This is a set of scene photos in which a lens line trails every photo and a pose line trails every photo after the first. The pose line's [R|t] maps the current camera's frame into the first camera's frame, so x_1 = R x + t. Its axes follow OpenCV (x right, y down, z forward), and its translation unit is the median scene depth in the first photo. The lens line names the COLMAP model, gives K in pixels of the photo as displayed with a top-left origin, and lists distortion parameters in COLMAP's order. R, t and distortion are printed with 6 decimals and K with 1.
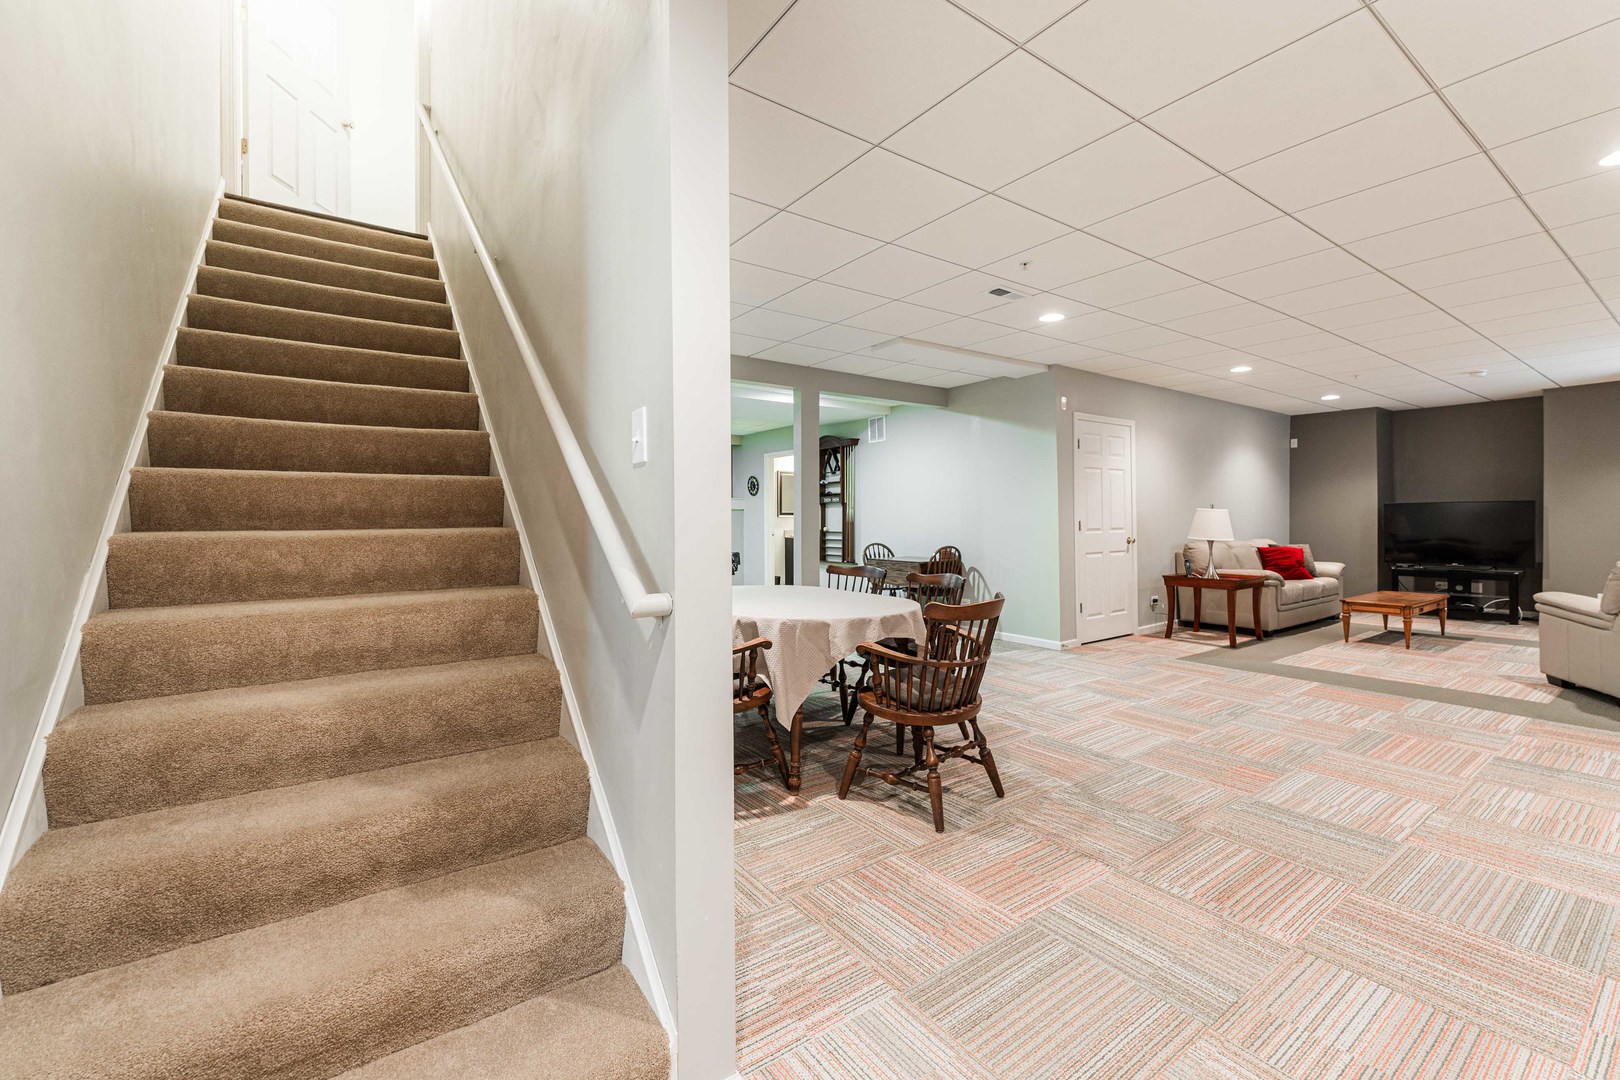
lens RADIAL K [[676.0, 0, 830.1], [0, 676.0, 528.8], [0, 0, 1]] dist [-0.000100, -0.000174]
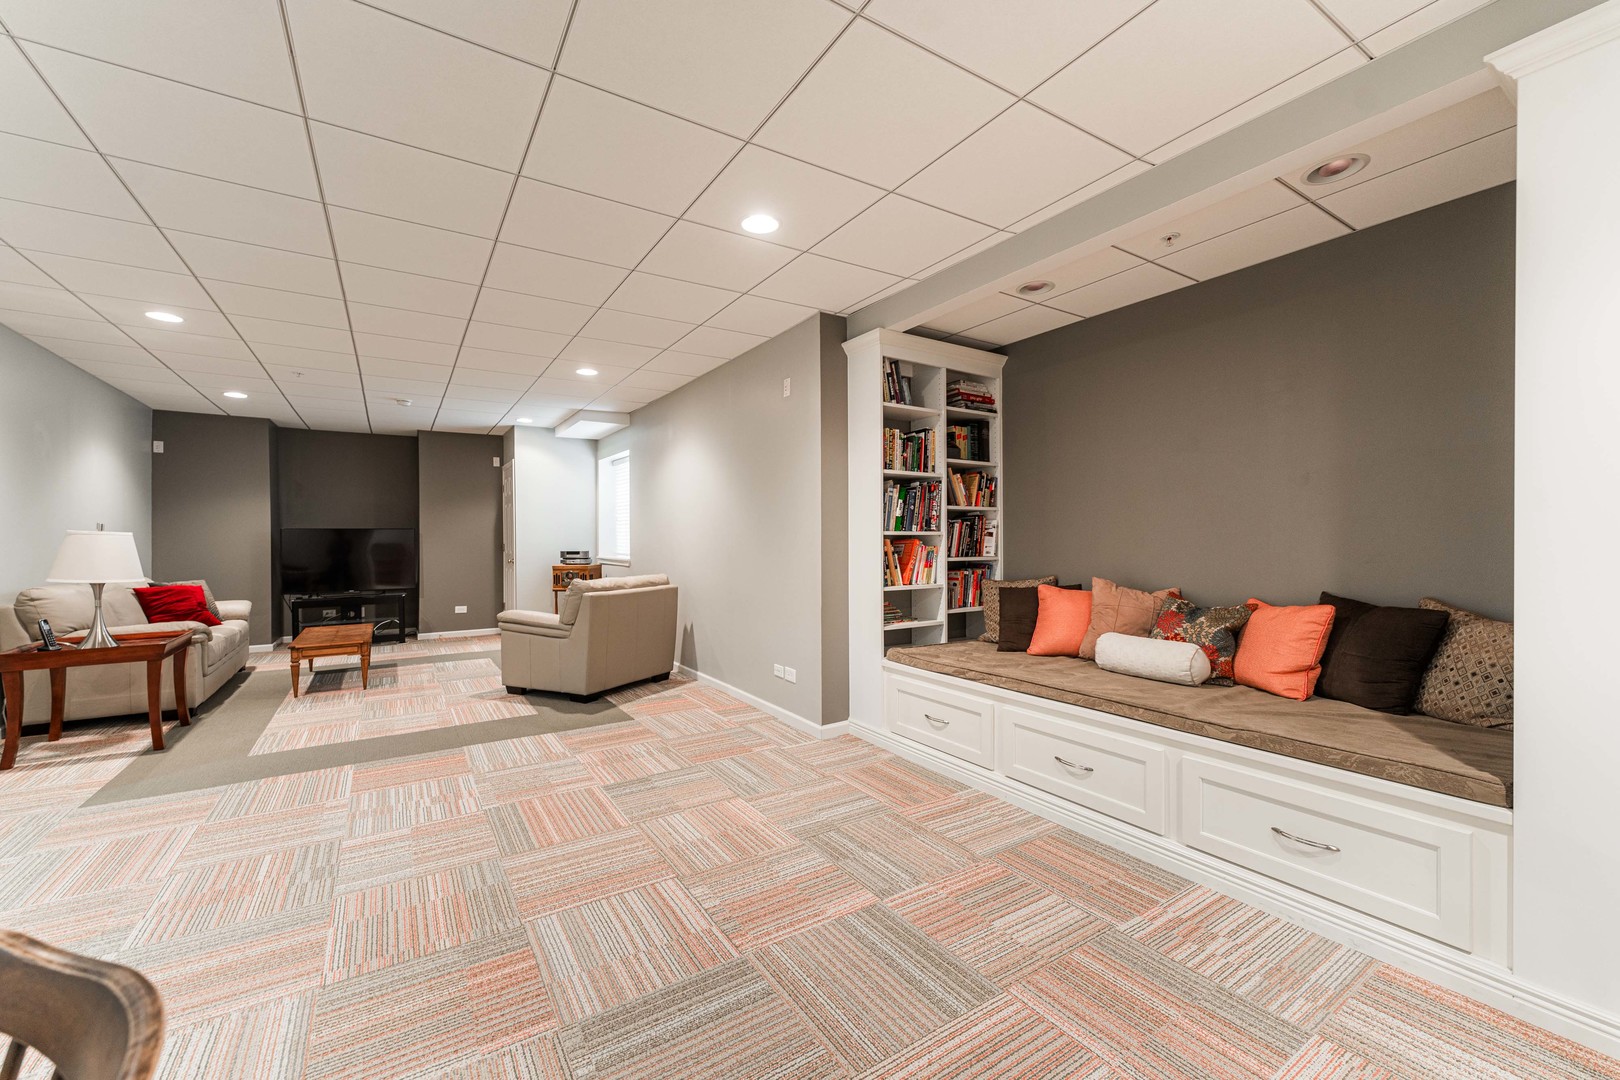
lens RADIAL K [[639.3, 0, 776.4], [0, 639.3, 546.7], [0, 0, 1]] dist [-0.000502, -0.000194]
pose [[0.083152, -0.008078, 0.996504, 0.059259], [0.020977, 0.999760, 0.006354, -0.009709], [-0.996316, 0.020375, 0.083302, 0.485898]]
